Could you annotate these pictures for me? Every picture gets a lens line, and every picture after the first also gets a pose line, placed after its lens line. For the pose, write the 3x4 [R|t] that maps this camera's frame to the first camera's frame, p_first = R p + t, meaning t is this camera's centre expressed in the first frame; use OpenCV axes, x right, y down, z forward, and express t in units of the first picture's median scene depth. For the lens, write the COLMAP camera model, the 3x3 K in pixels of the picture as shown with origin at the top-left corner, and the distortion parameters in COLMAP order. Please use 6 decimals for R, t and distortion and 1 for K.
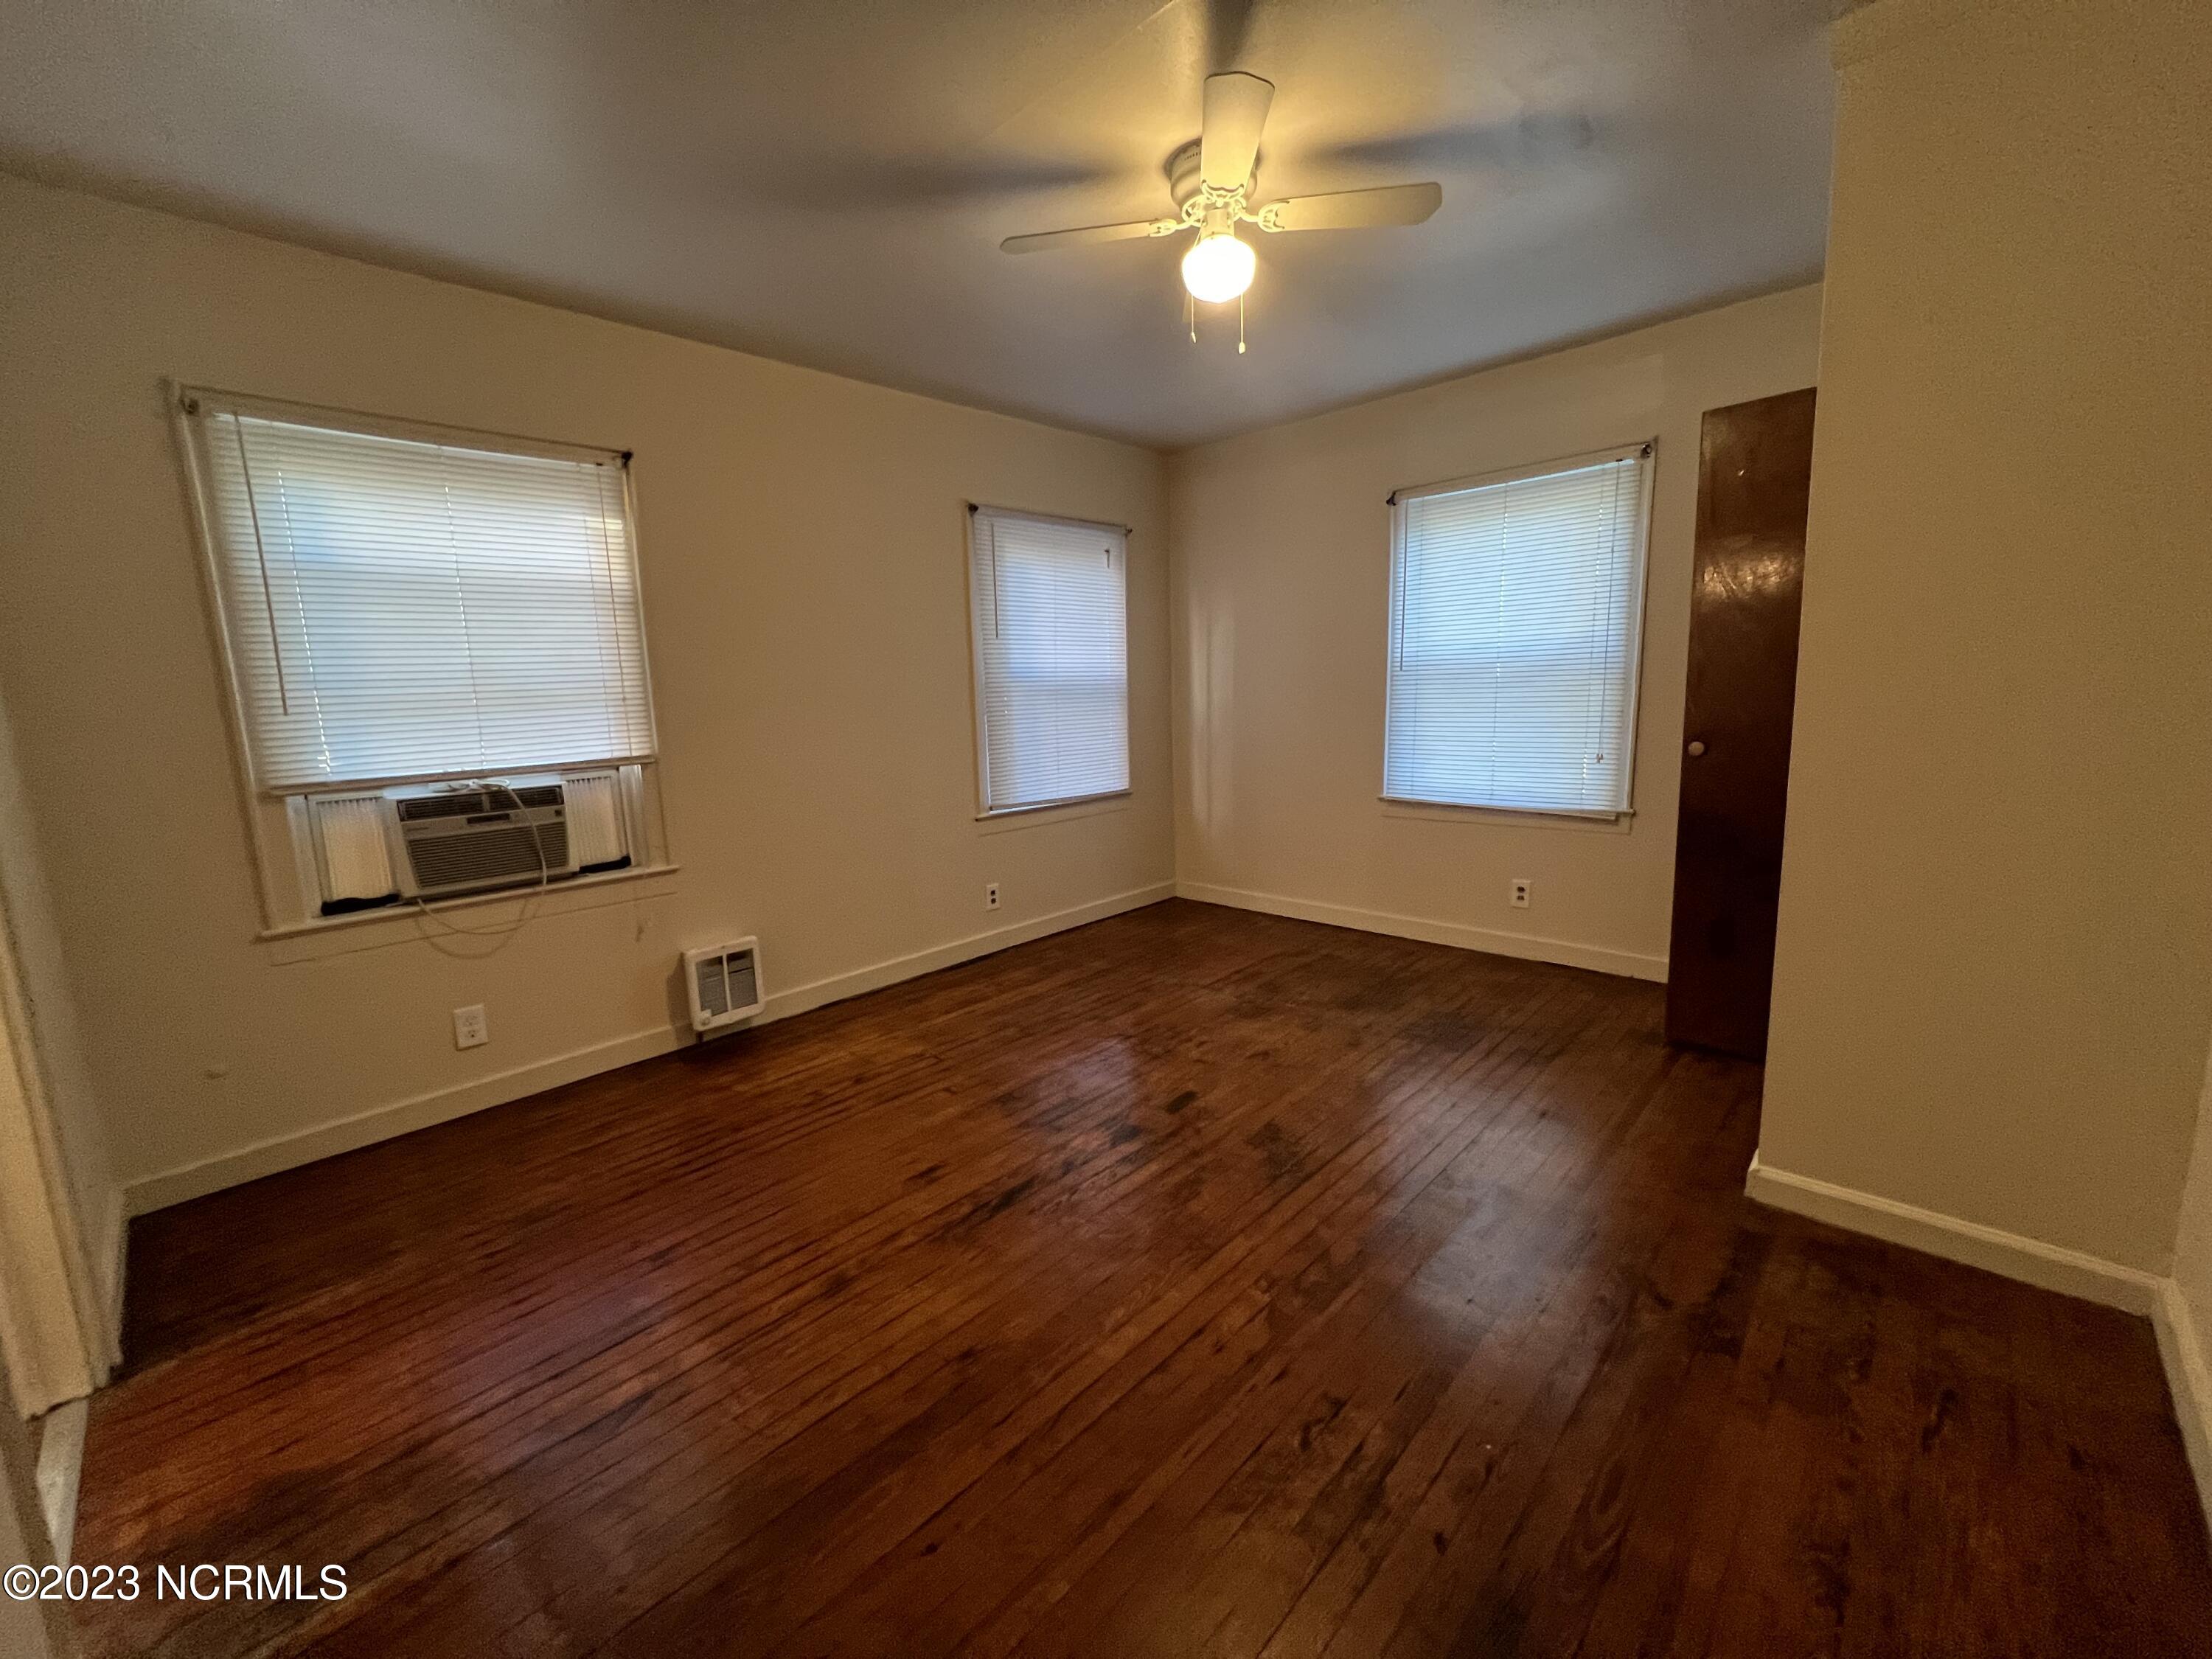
lens RADIAL K [[889.7, 0, 1100.1], [0, 889.7, 824.5], [0, 0, 1]] dist [-0.000956, 0.000418]
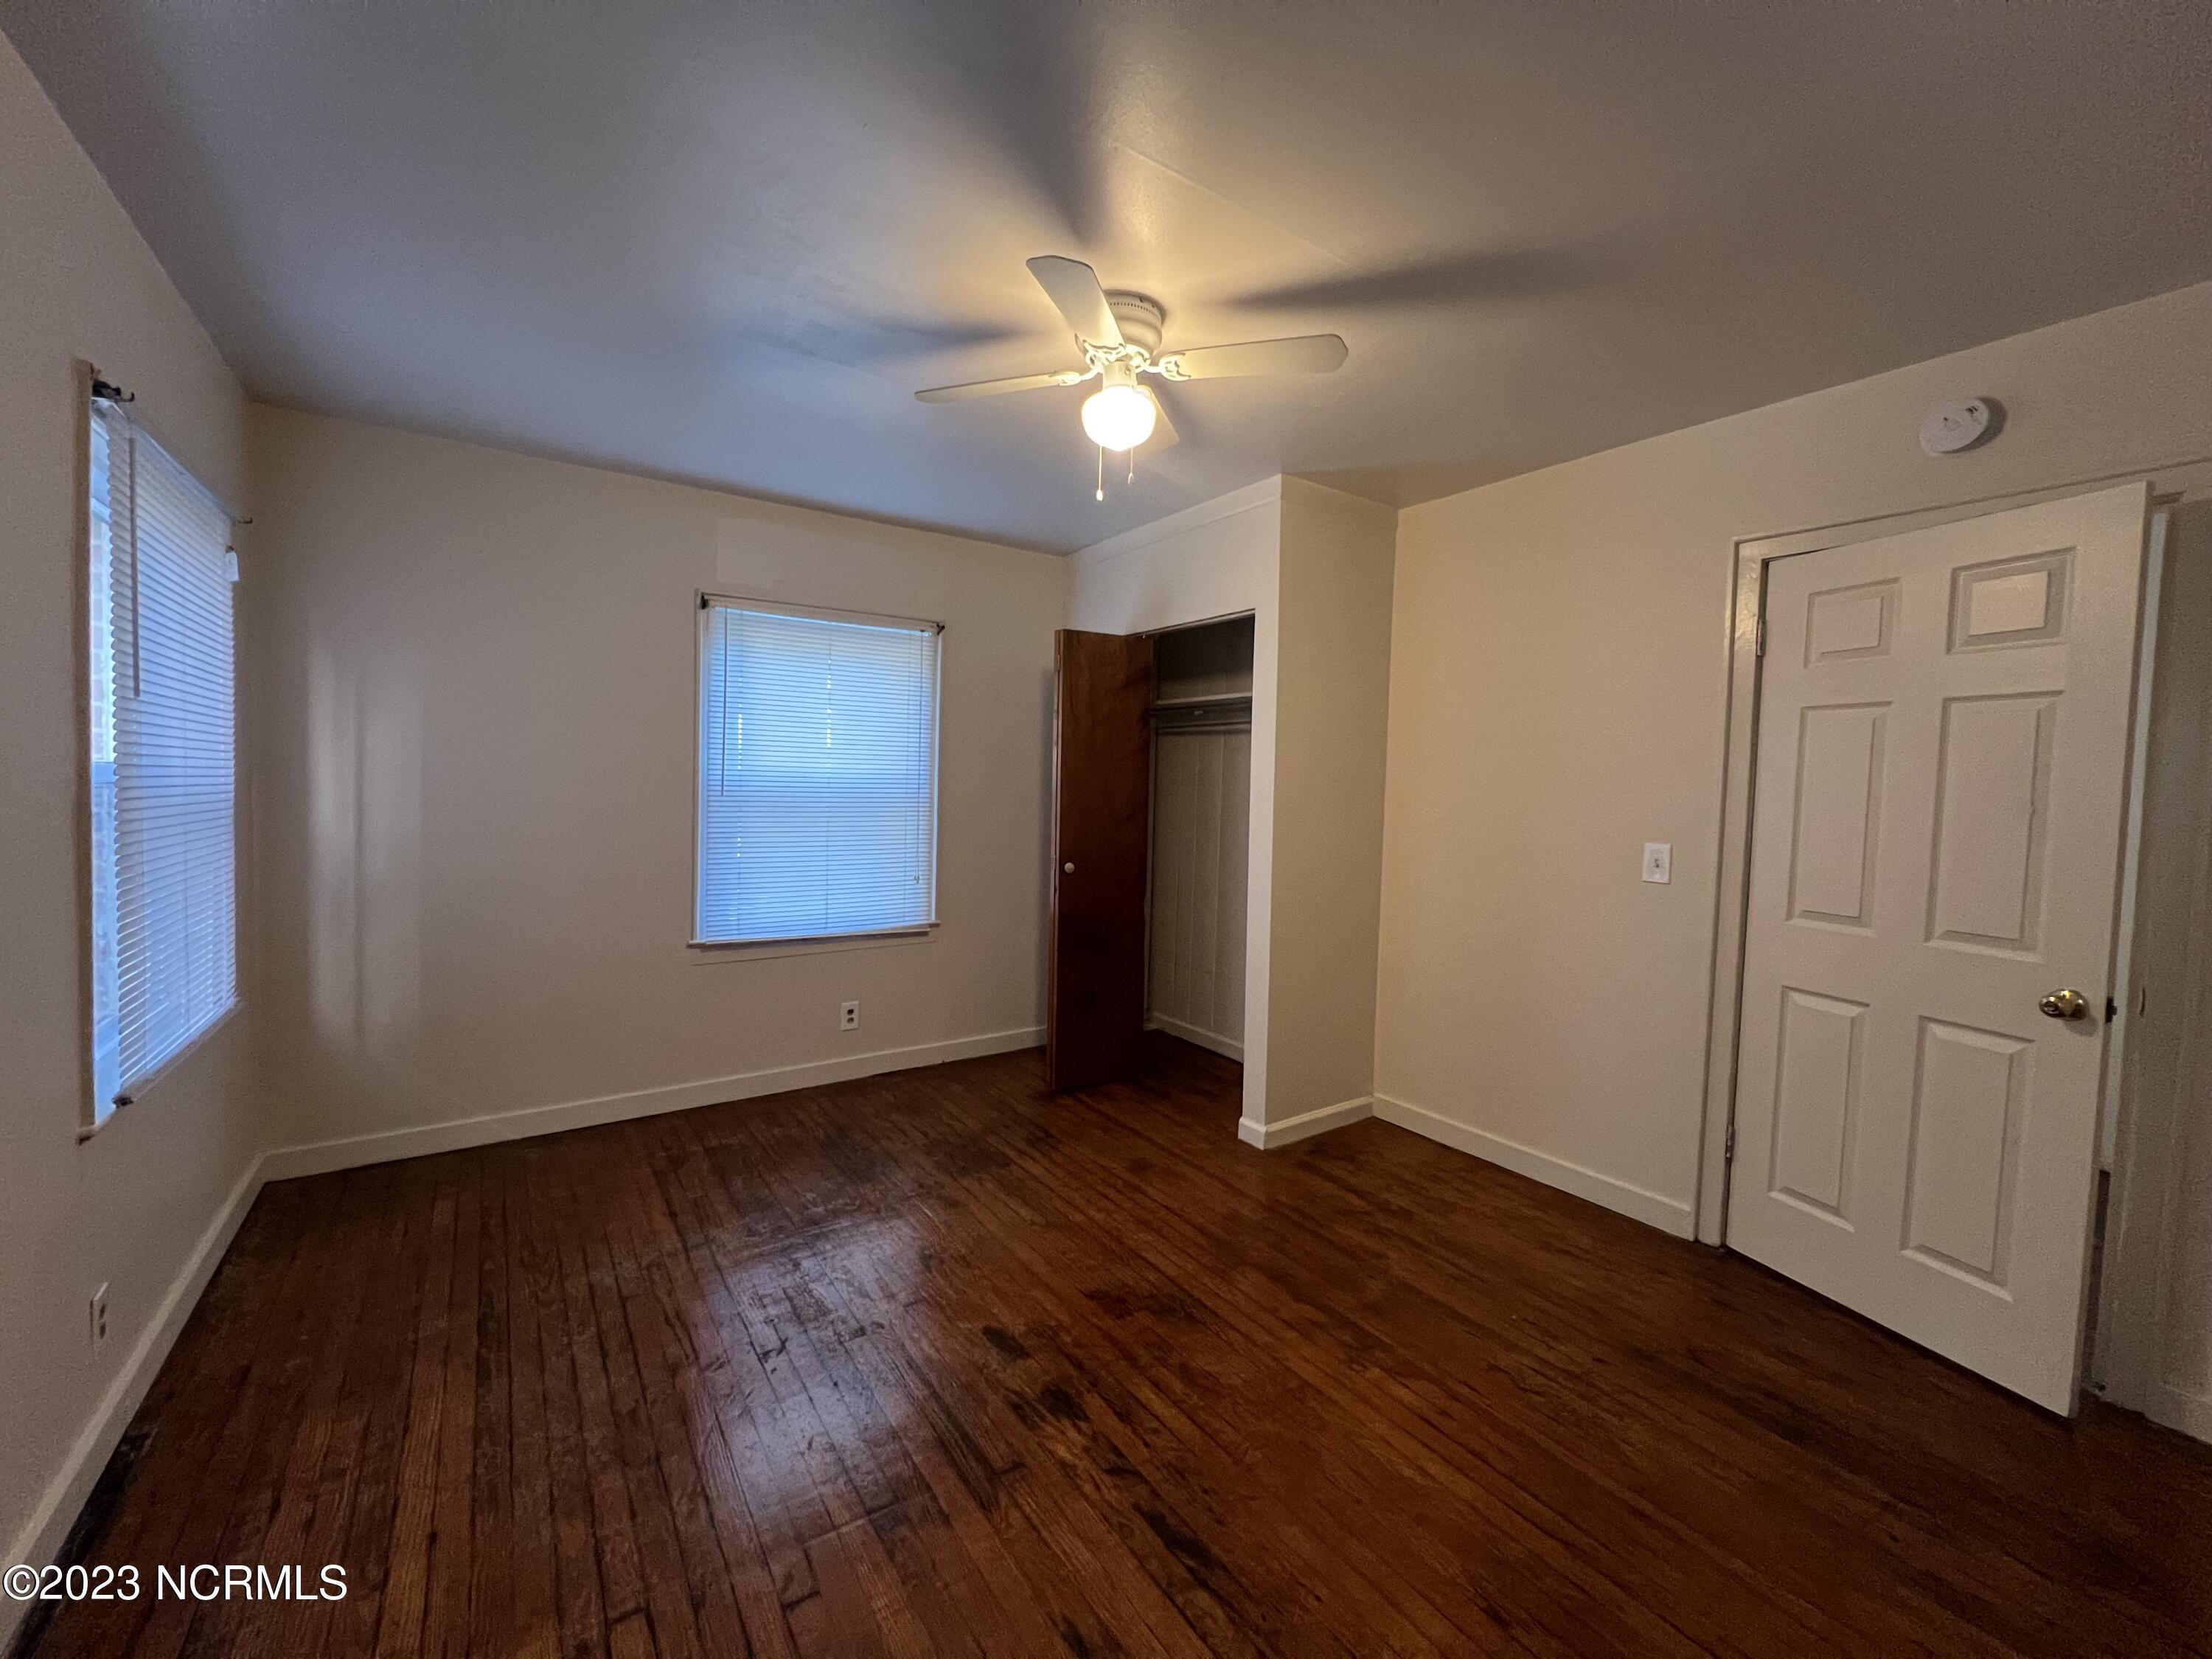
lens RADIAL K [[889.7, 0, 1100.1], [0, 889.7, 824.5], [0, 0, 1]] dist [-0.000956, 0.000418]
pose [[0.189890, -0.009968, 0.981755, -0.544507], [0.122191, 0.992414, -0.013558, -0.105010], [-0.974172, 0.122536, 0.189668, 0.570215]]
